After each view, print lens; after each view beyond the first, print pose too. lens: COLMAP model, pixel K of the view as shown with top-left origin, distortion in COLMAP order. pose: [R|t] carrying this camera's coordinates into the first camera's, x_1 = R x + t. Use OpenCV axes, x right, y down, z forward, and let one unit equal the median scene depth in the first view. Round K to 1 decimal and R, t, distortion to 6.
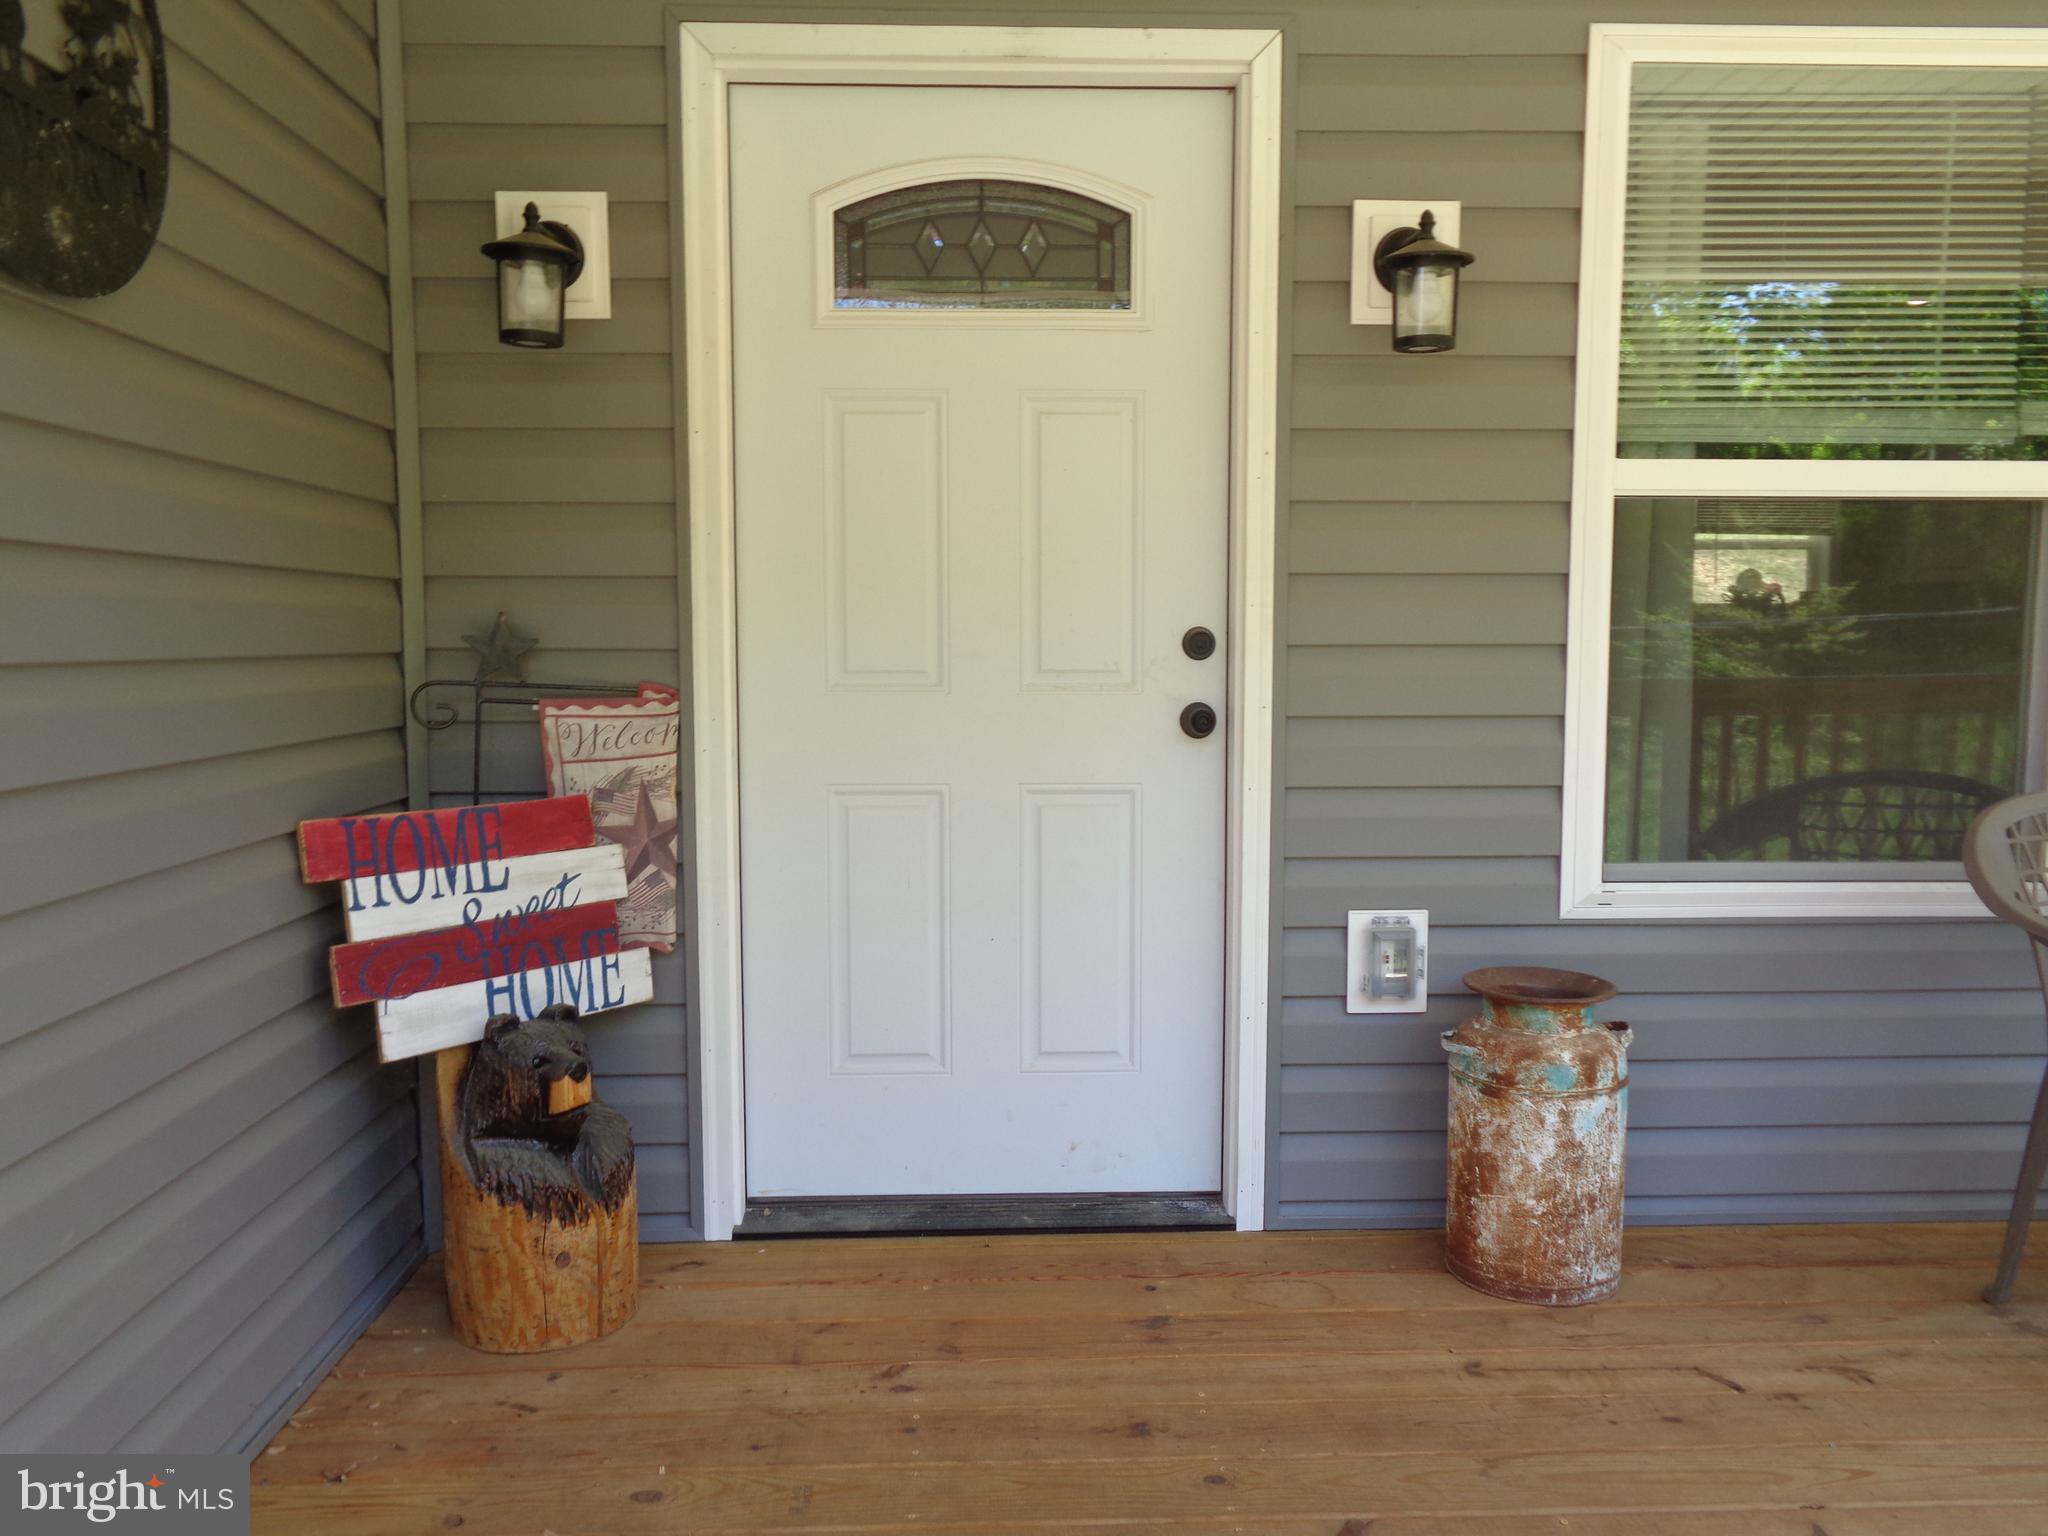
lens RADIAL K [[1551.5, 0, 1027.8], [0, 1551.5, 769.2], [0, 0, 1]] dist [0.012327, 0.008939]
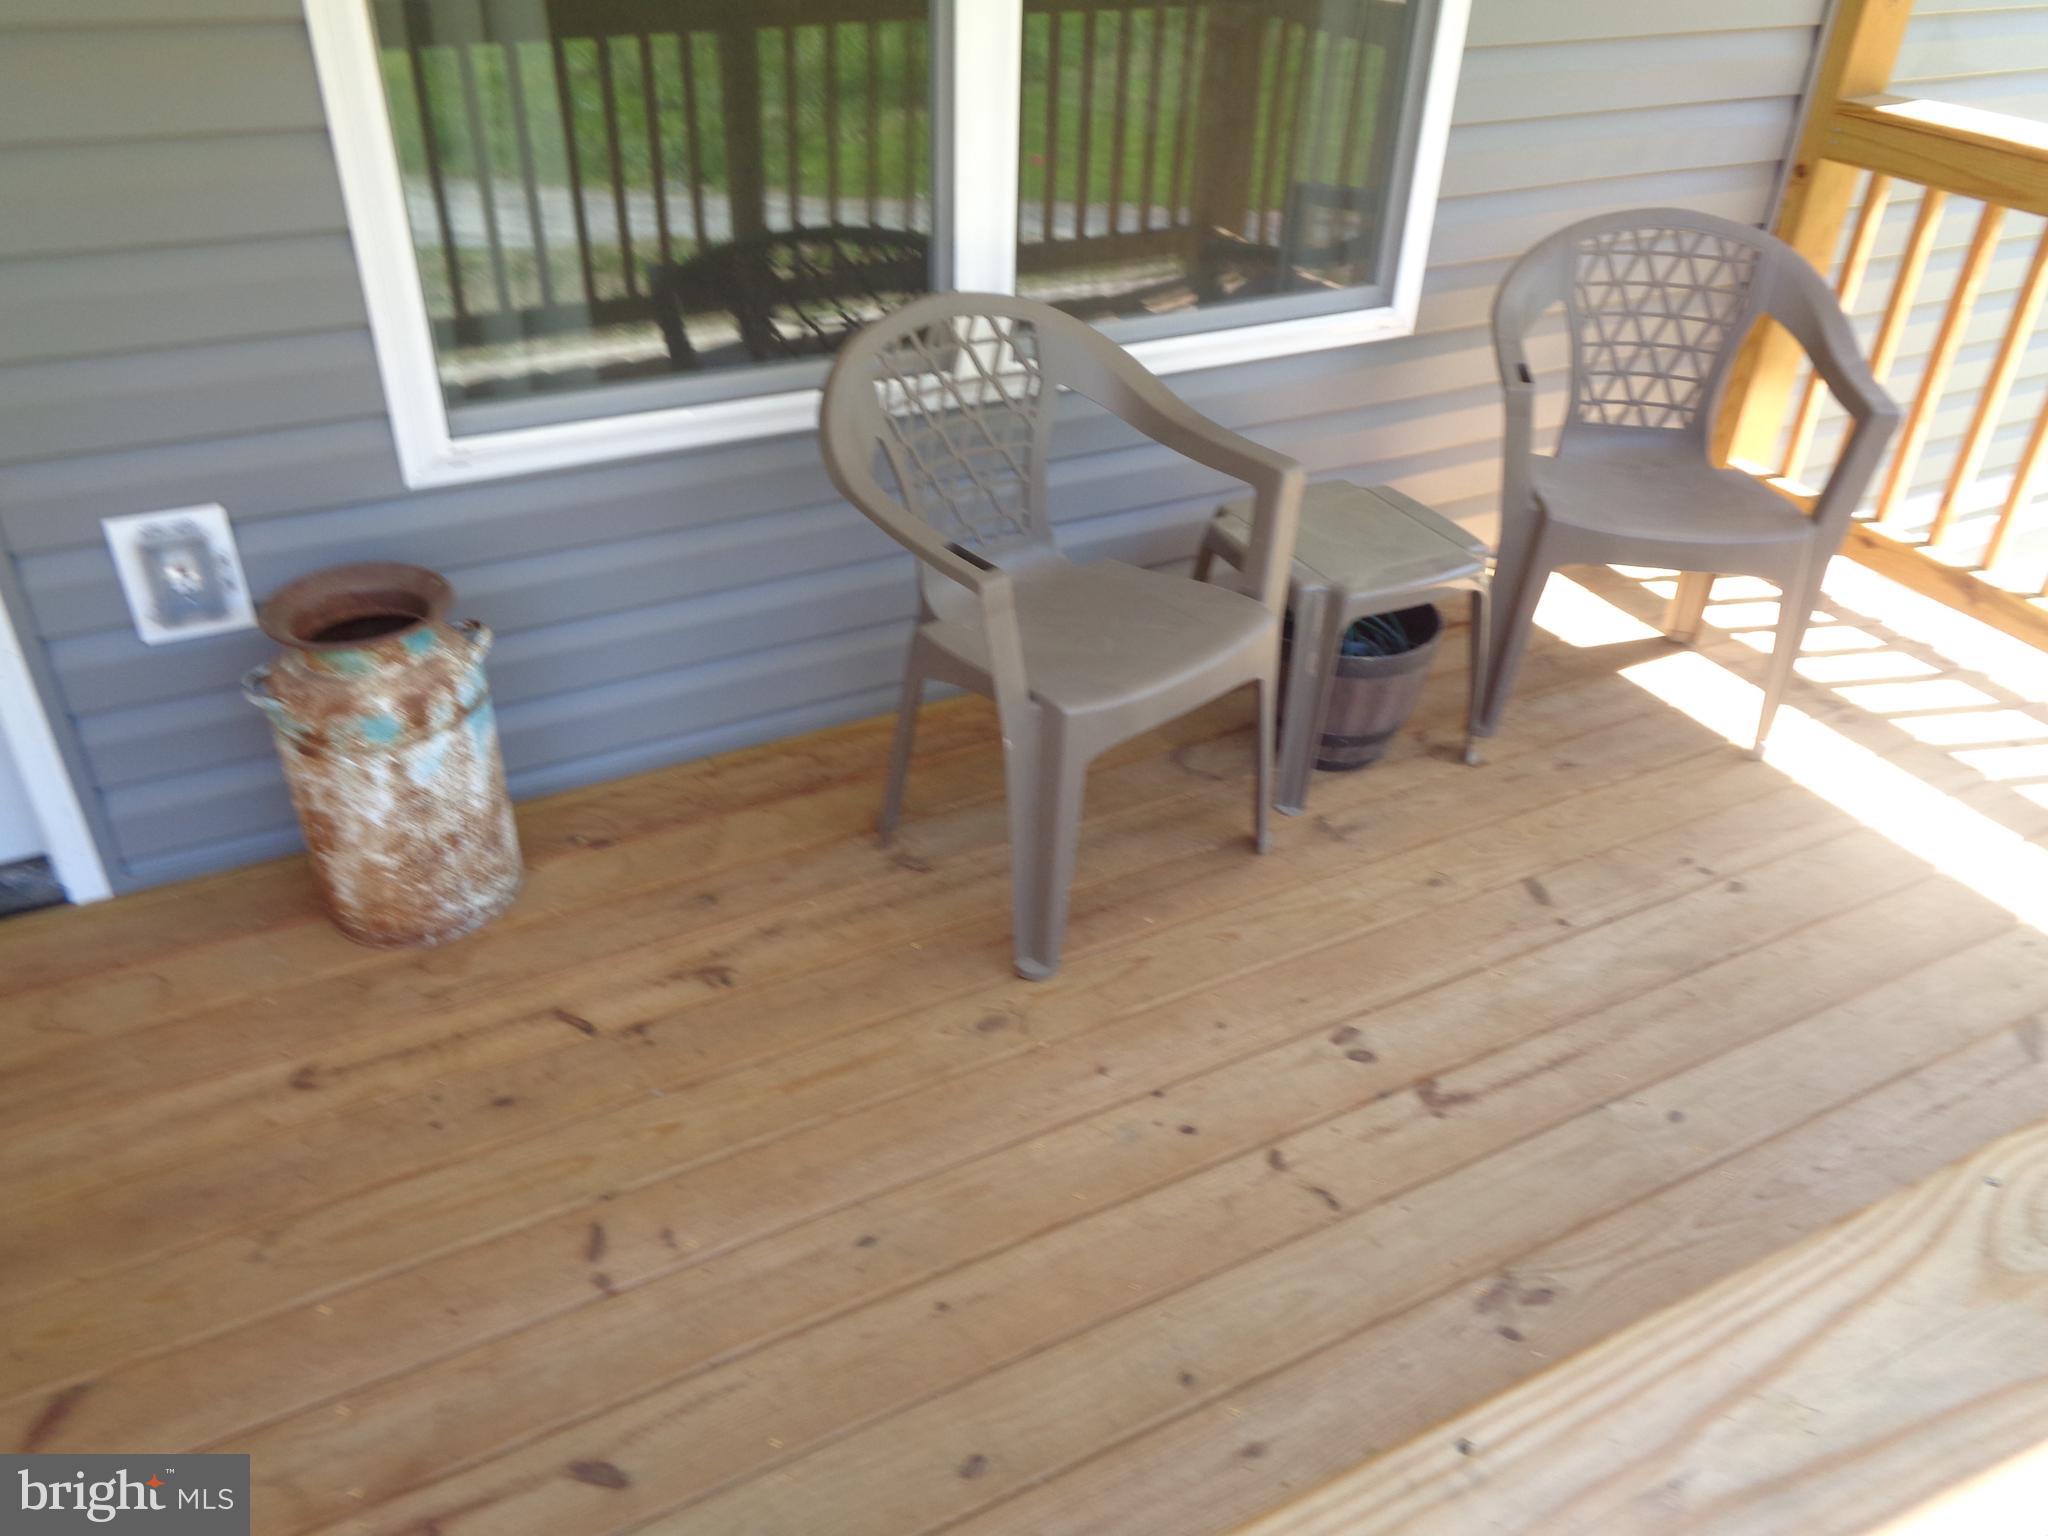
lens RADIAL K [[1551.5, 0, 1027.8], [0, 1551.5, 769.2], [0, 0, 1]] dist [0.012327, 0.008939]
pose [[0.906669, -0.209380, 0.366213, 0.340706], [0.007220, 0.875701, 0.482800, -0.181725], [-0.421782, -0.435096, 0.795482, 0.173072]]
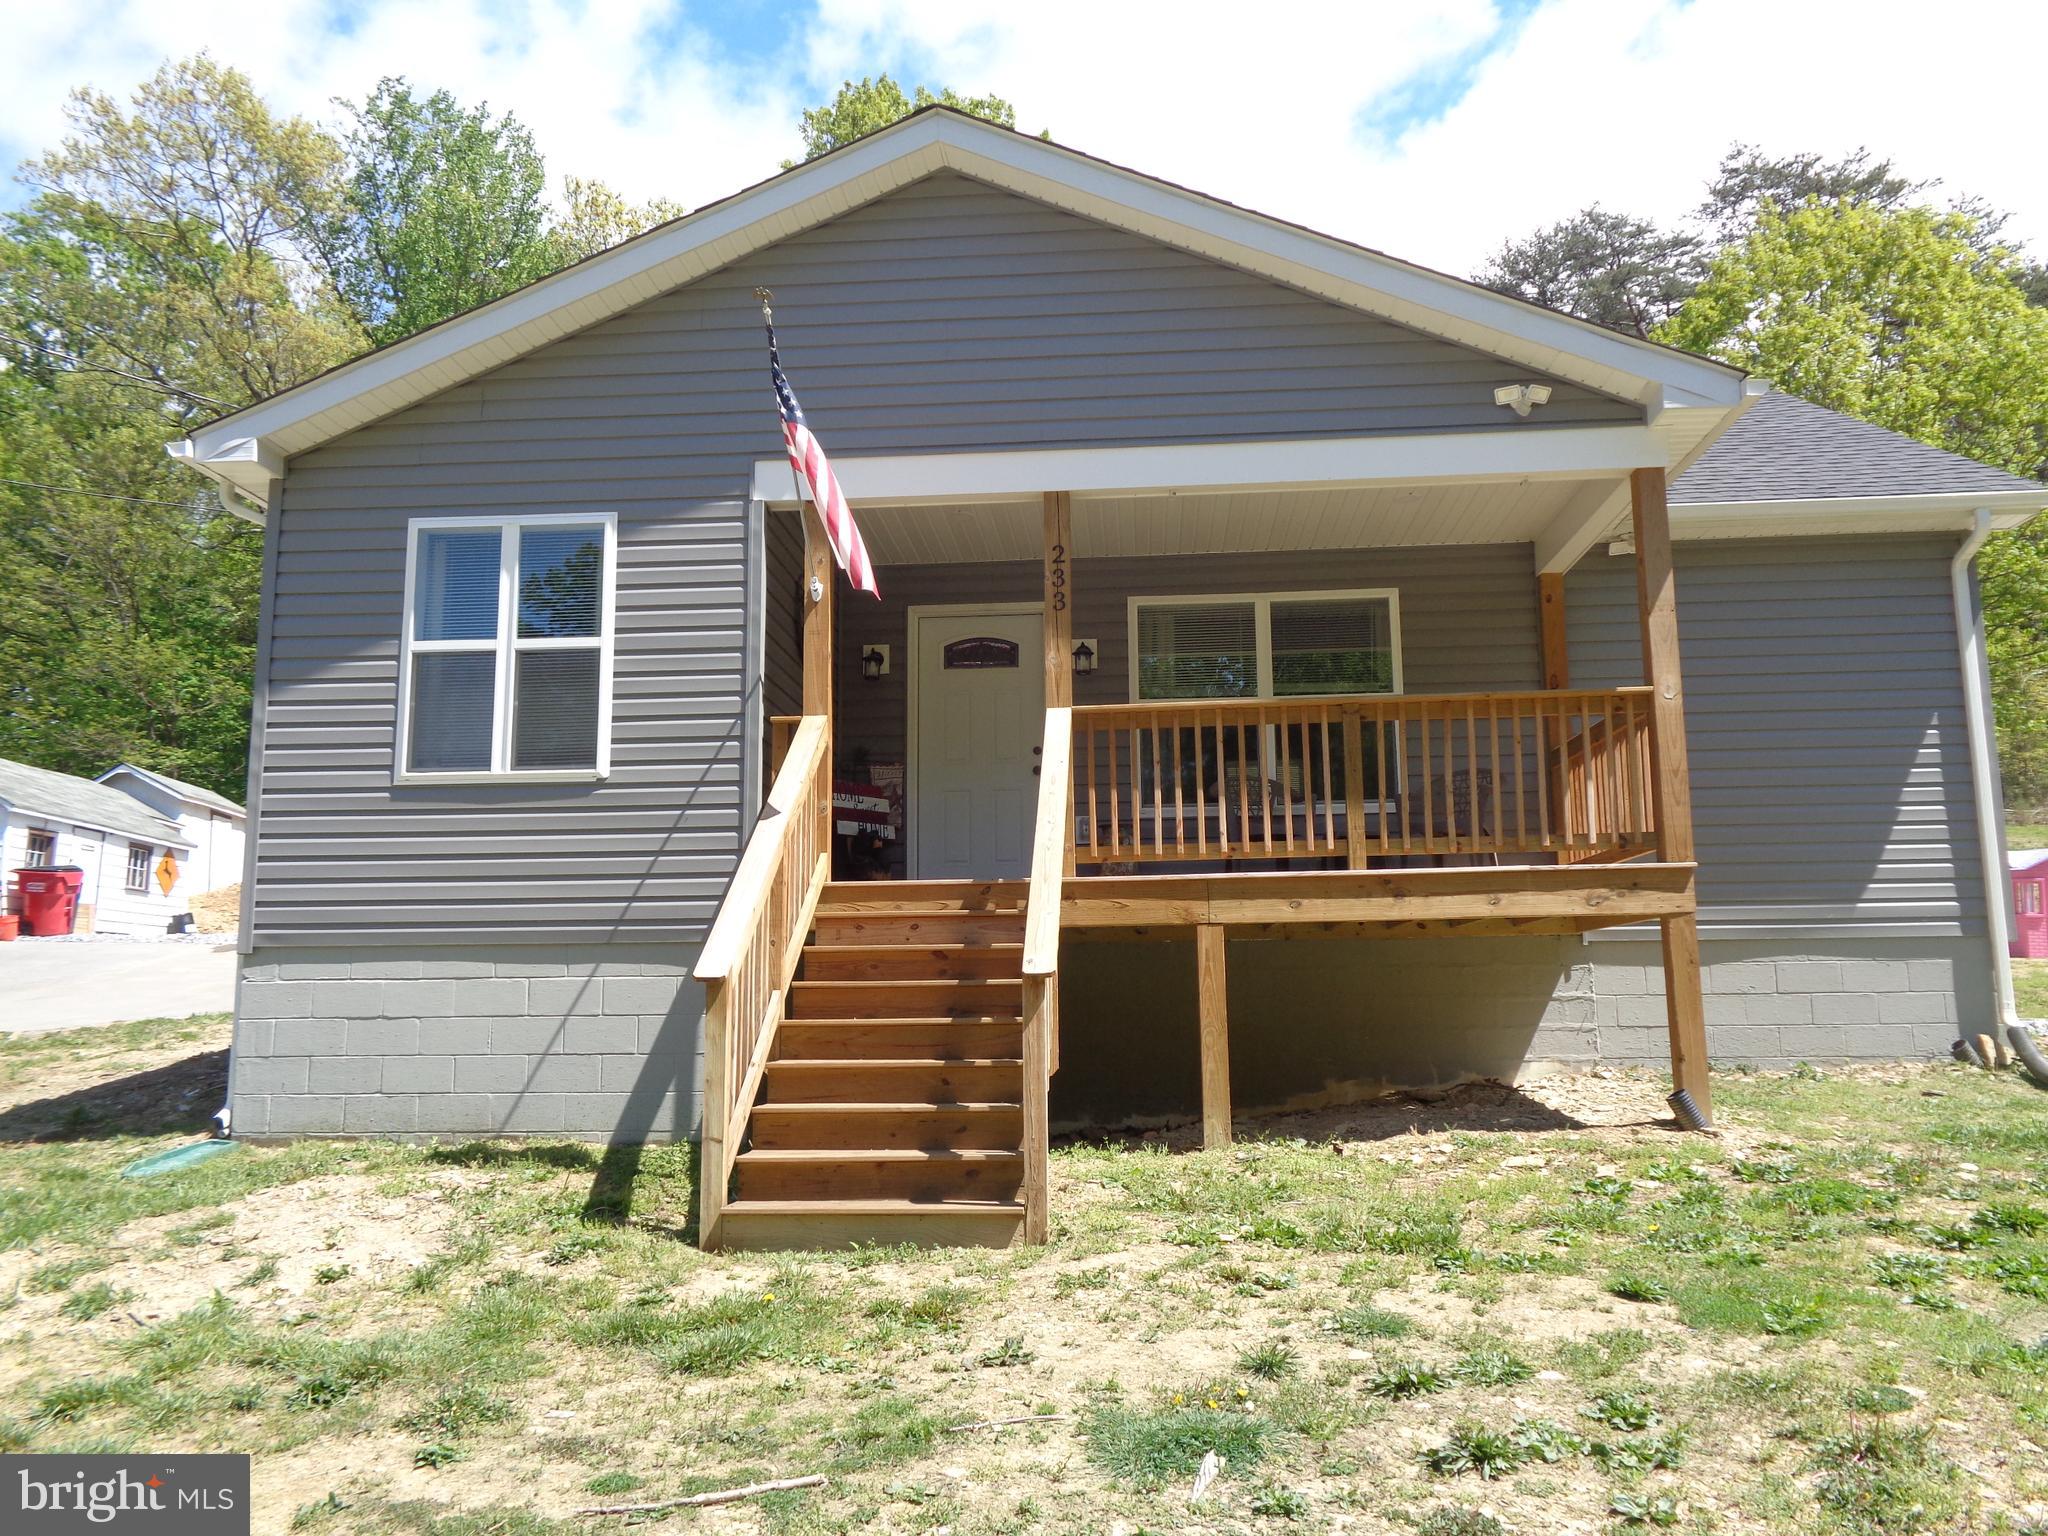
lens RADIAL K [[1526.9, 0, 1027.2], [0, 1526.9, 775.8], [0, 0, 1]] dist [0.007794, -0.004089]
pose [[0.992335, -0.026116, -0.120788, 0.597324], [-0.002792, 0.972428, -0.233186, 0.950918], [0.123547, 0.231735, 0.964901, -2.902854]]
